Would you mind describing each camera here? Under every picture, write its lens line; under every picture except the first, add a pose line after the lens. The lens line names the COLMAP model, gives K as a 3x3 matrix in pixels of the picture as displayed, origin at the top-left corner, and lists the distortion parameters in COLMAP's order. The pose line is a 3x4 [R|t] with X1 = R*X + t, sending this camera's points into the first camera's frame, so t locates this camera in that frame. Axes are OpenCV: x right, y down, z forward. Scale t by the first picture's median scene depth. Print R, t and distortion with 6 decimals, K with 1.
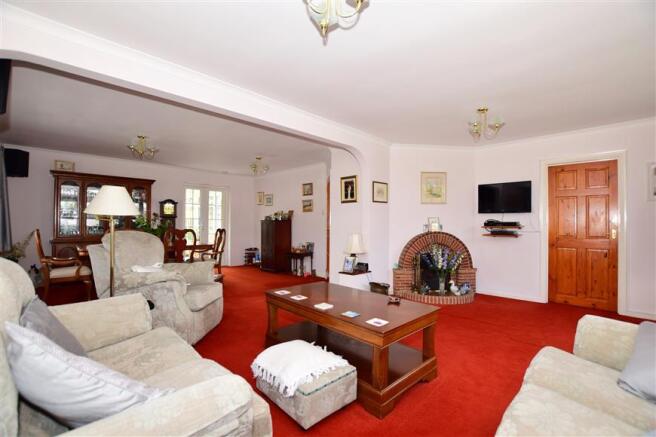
lens RADIAL K [[292.1, 0, 331.5], [0, 292.1, 220.3], [0, 0, 1]] dist [-0.003589, -0.000044]
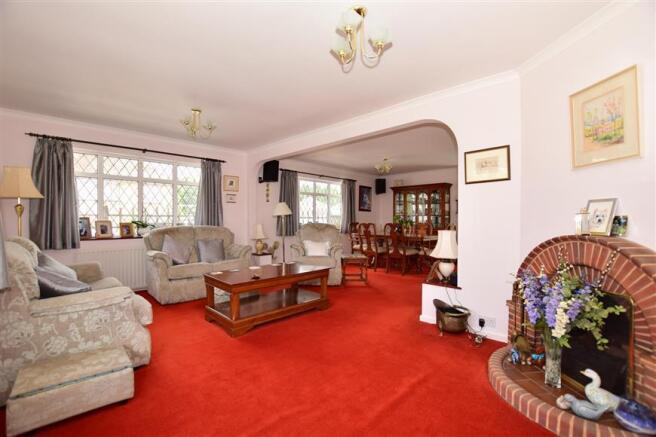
lens RADIAL K [[292.1, 0, 331.0], [0, 292.1, 222.3], [0, 0, 1]] dist [-0.003589, -0.000044]
pose [[0.020171, 0.006557, -0.999775, 0.726929], [0.014792, 0.999867, 0.006856, 0.012650], [0.999687, -0.014927, 0.020072, 0.631703]]
